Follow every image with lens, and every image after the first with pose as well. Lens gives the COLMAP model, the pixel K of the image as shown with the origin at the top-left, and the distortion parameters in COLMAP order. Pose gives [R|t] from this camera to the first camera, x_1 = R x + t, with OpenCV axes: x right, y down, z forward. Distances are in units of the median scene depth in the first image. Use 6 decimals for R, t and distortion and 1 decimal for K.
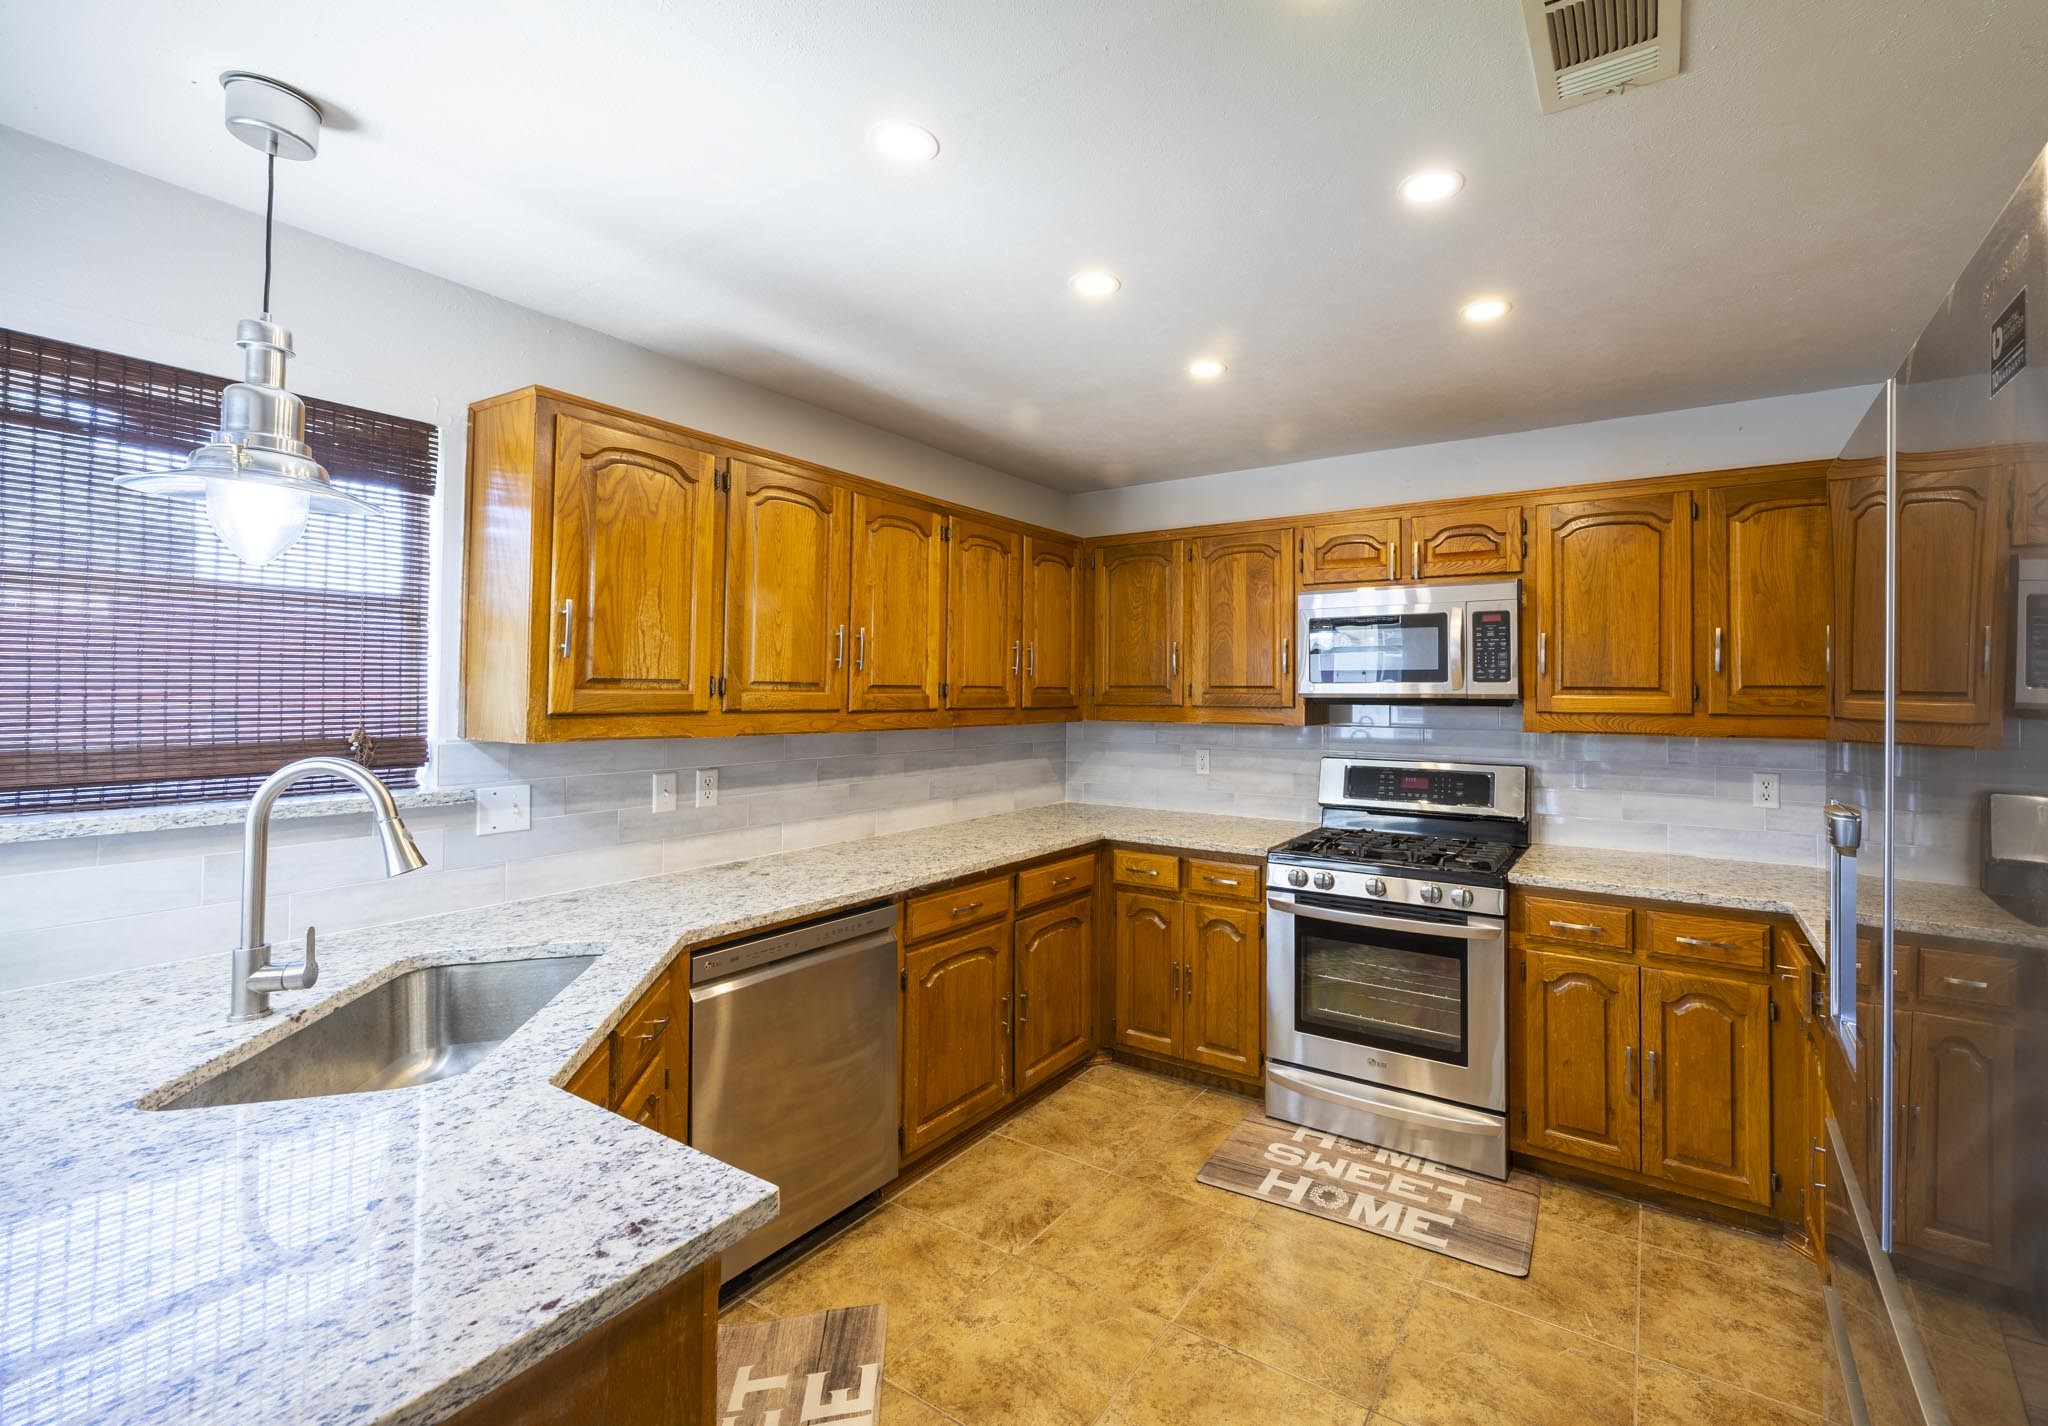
lens RADIAL K [[847.4, 0, 1144.4], [0, 847.4, 676.2], [0, 0, 1]] dist [-0.003045, -0.000056]
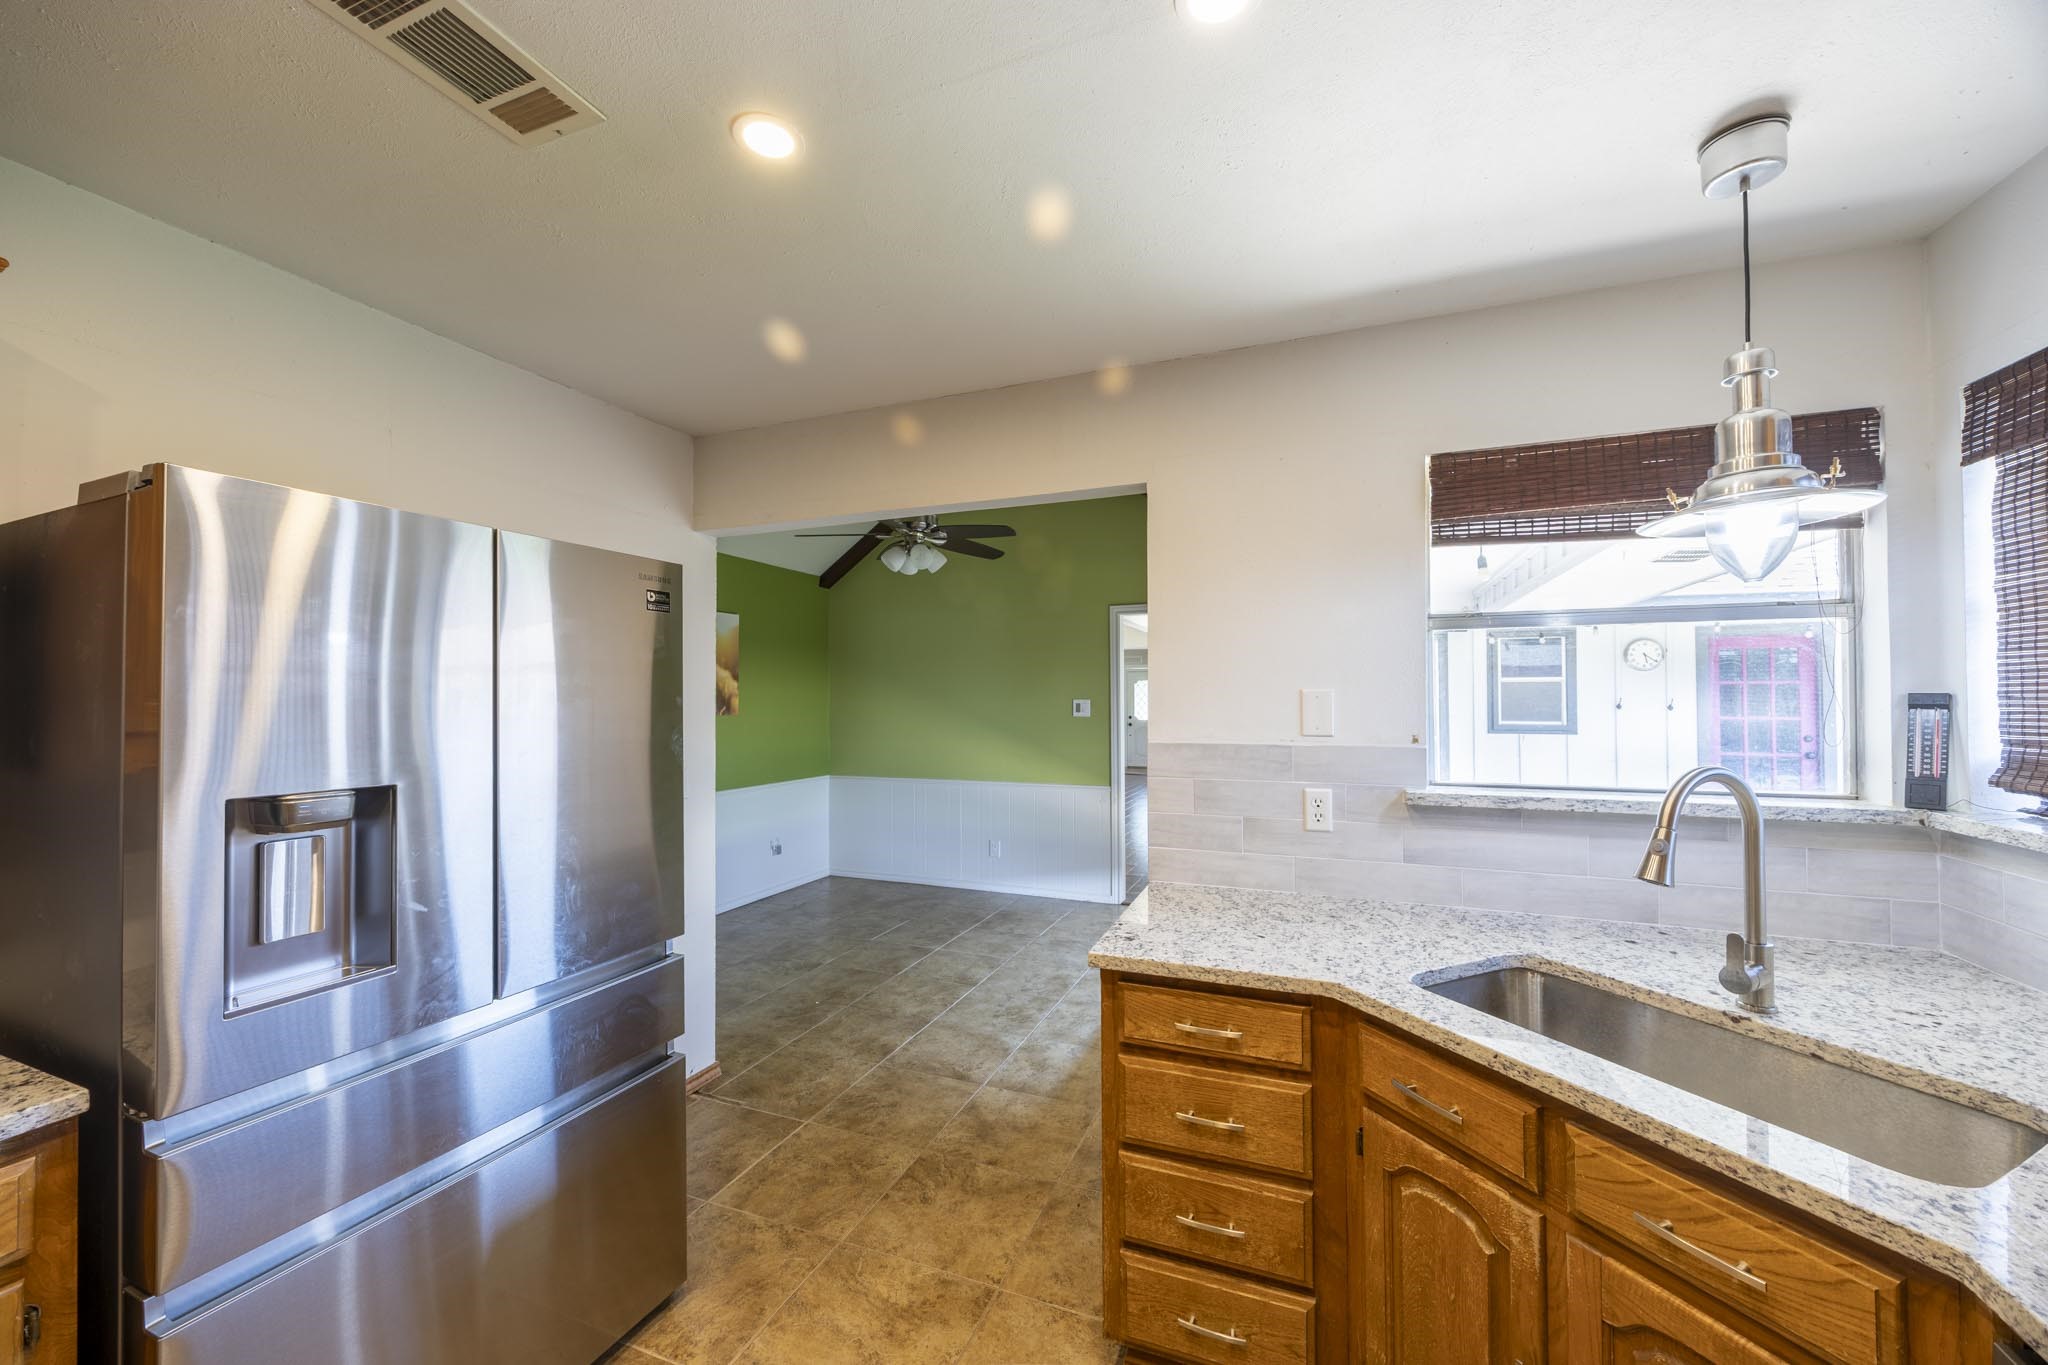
lens RADIAL K [[782.2, 0, 1036.9], [0, 782.2, 686.4], [0, 0, 1]] dist [-0.006970, 0.000403]
pose [[-0.984030, -0.003196, -0.177973, 0.005648], [0.002974, 0.999404, -0.034391, 0.014031], [0.177977, -0.034371, -0.983434, 0.888164]]
